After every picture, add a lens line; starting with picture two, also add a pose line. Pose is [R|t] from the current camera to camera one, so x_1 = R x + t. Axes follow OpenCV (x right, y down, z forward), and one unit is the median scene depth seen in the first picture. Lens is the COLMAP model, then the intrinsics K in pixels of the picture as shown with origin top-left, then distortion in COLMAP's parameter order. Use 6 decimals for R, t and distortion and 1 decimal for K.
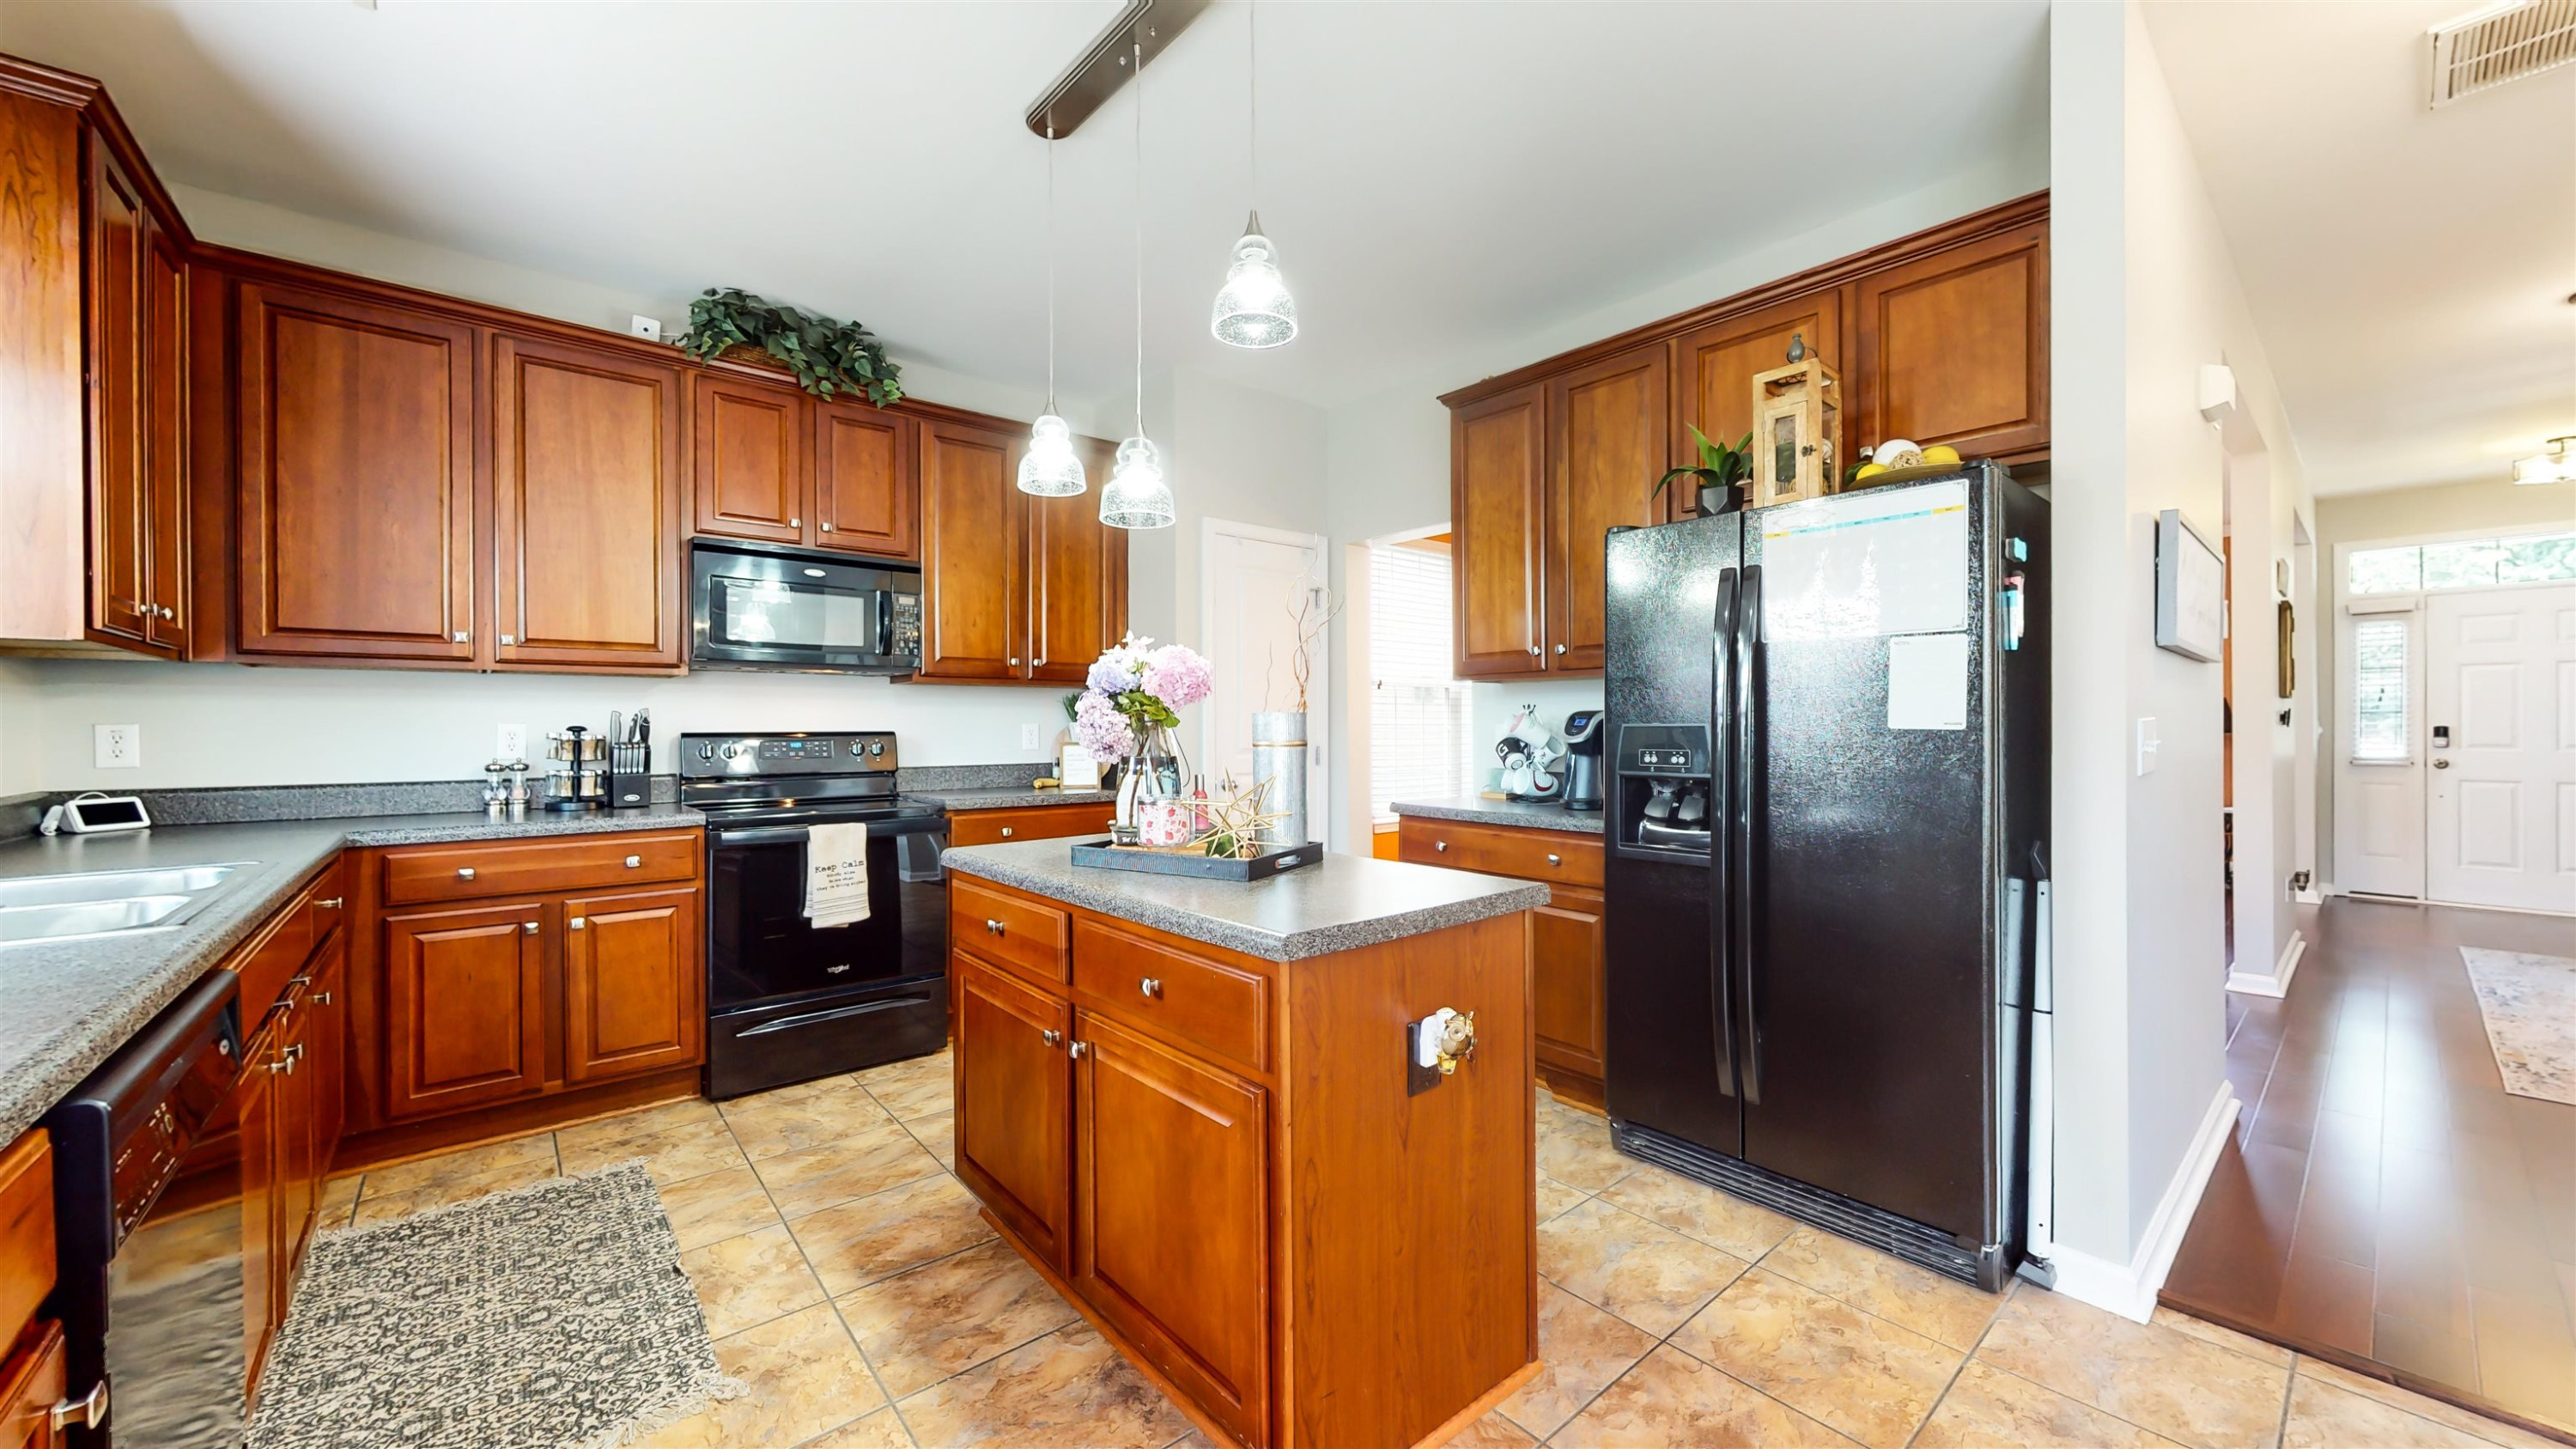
lens RADIAL K [[943.1, 0, 1285.6], [0, 943.1, 732.4], [0, 0, 1]] dist [0.000276, -0.000016]
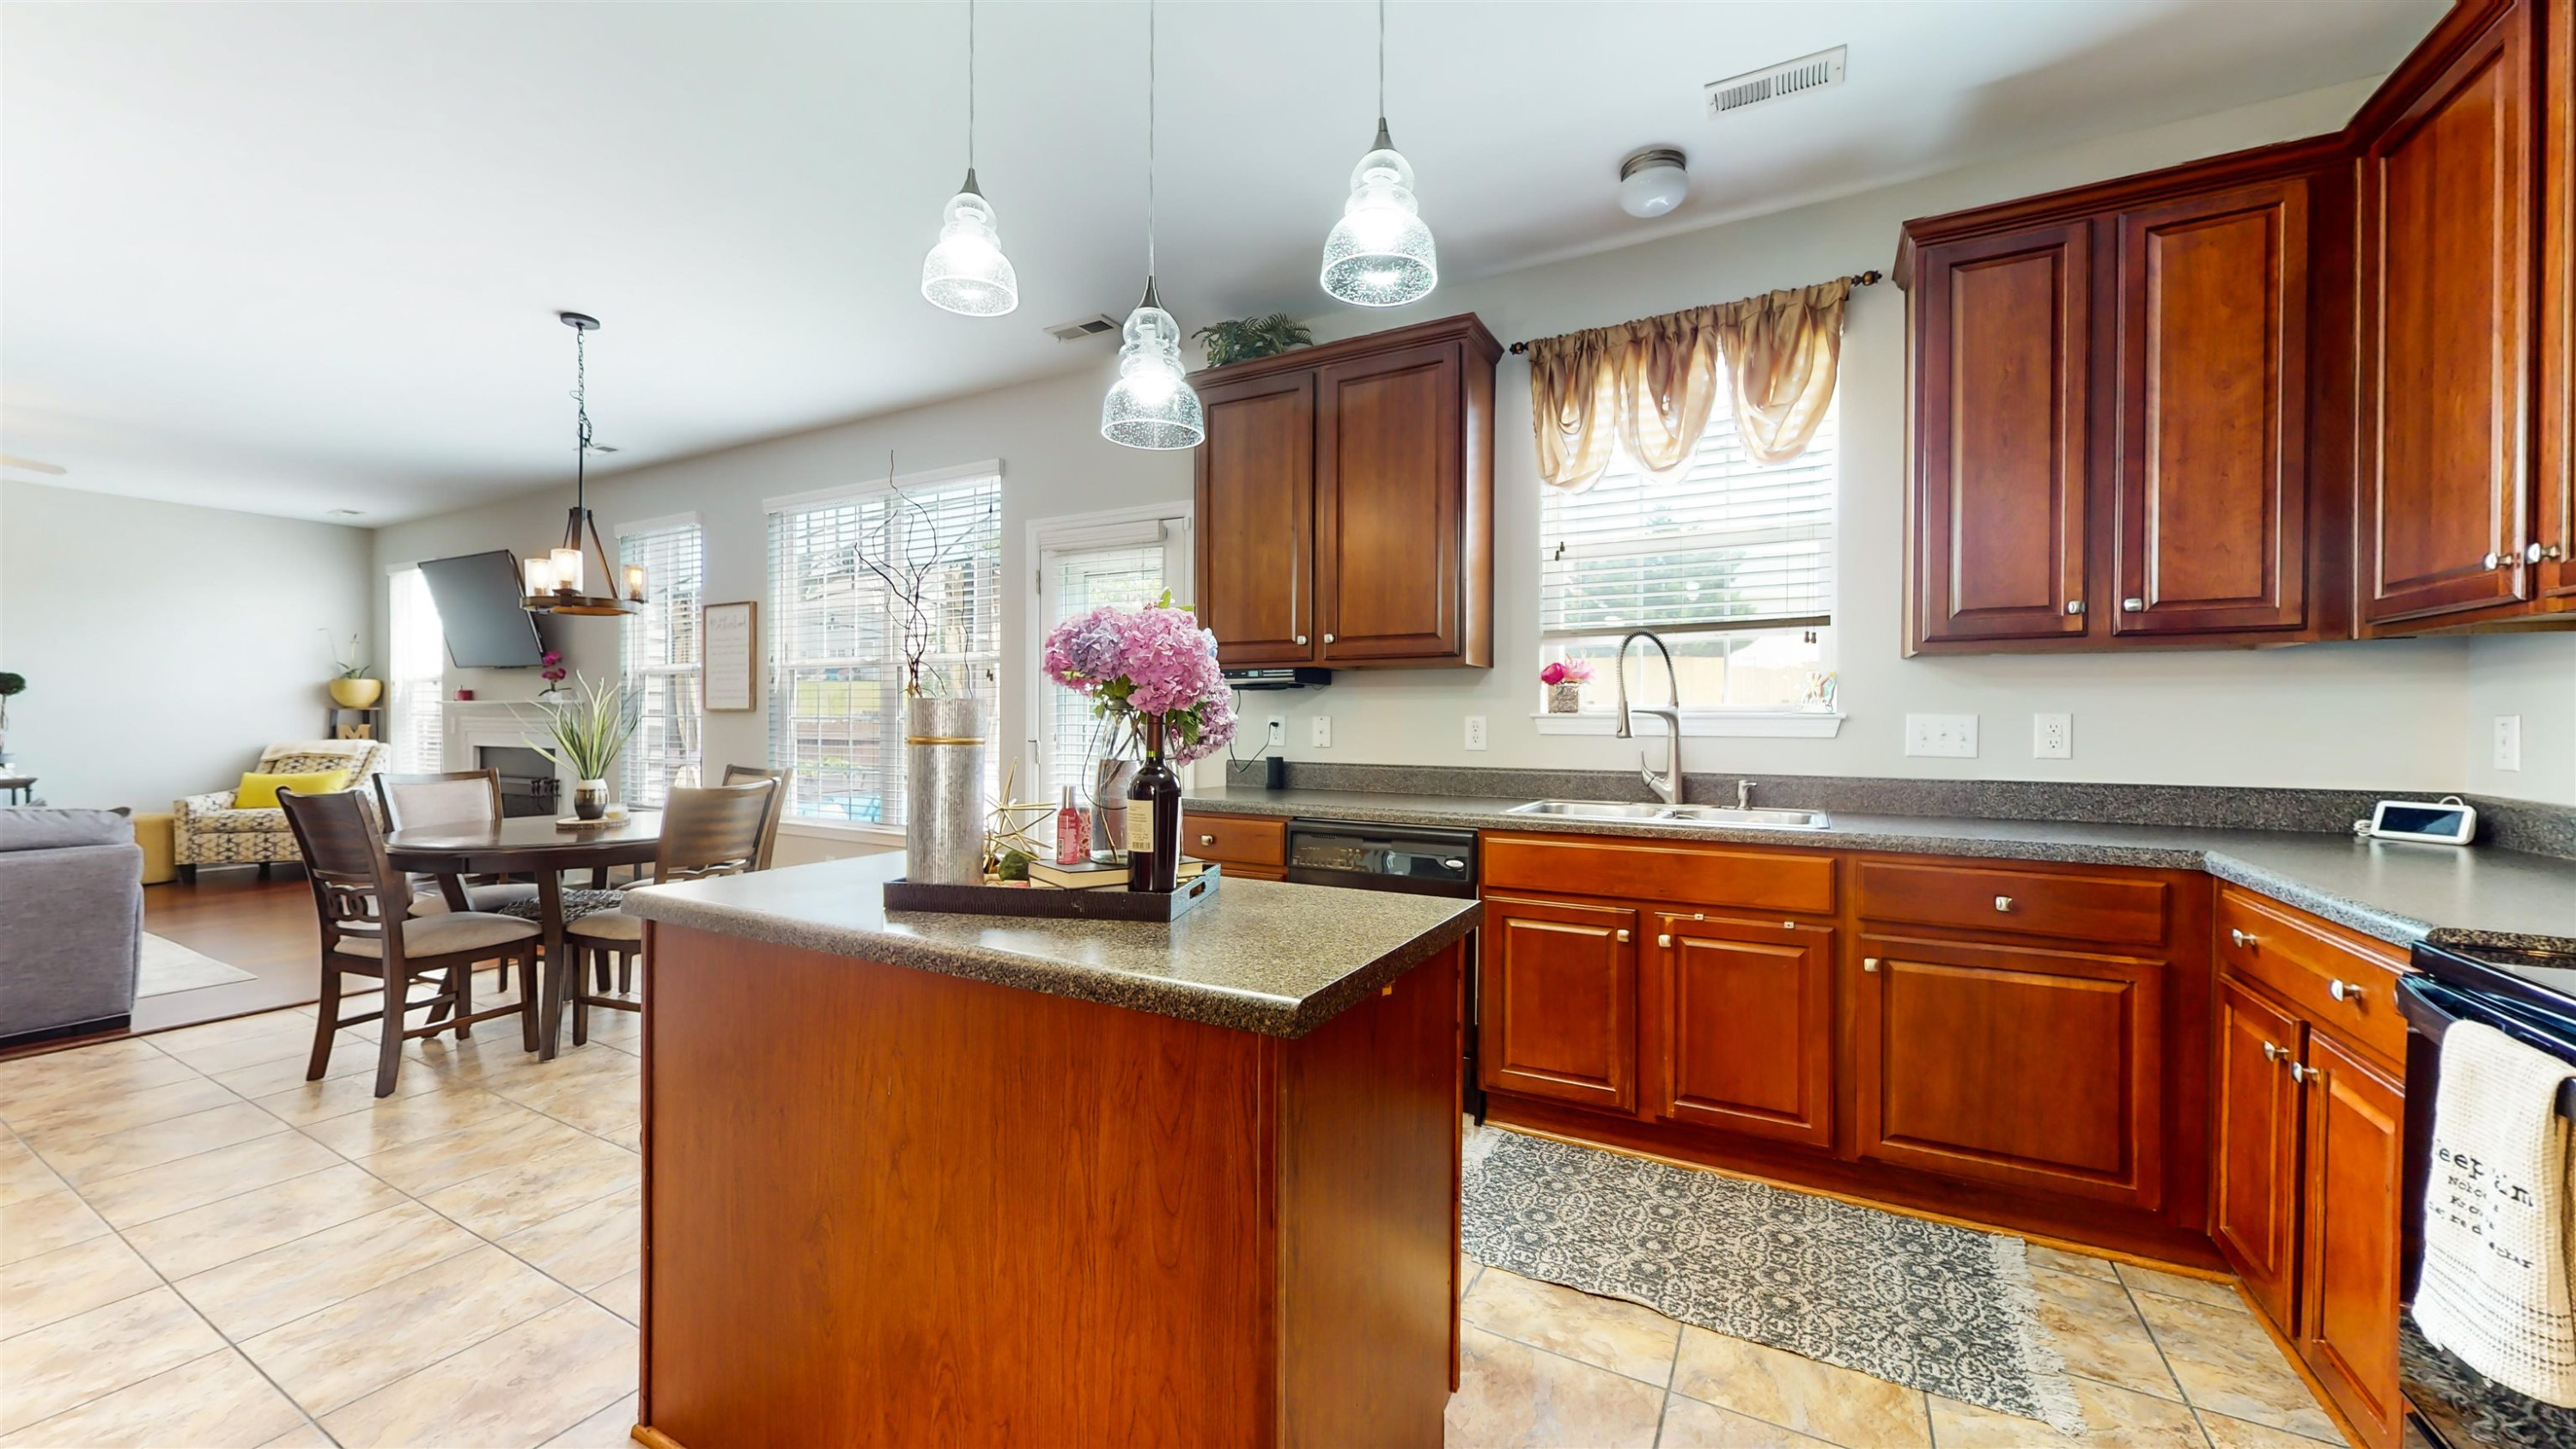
lens RADIAL K [[943.1, 0, 1285.6], [0, 943.1, 732.4], [0, 0, 1]] dist [0.000276, -0.000016]
pose [[-0.936857, 0.017684, -0.349264, 0.007777], [0.008703, 0.999590, 0.027266, -0.029063], [0.349603, 0.022505, -0.936628, 1.628178]]
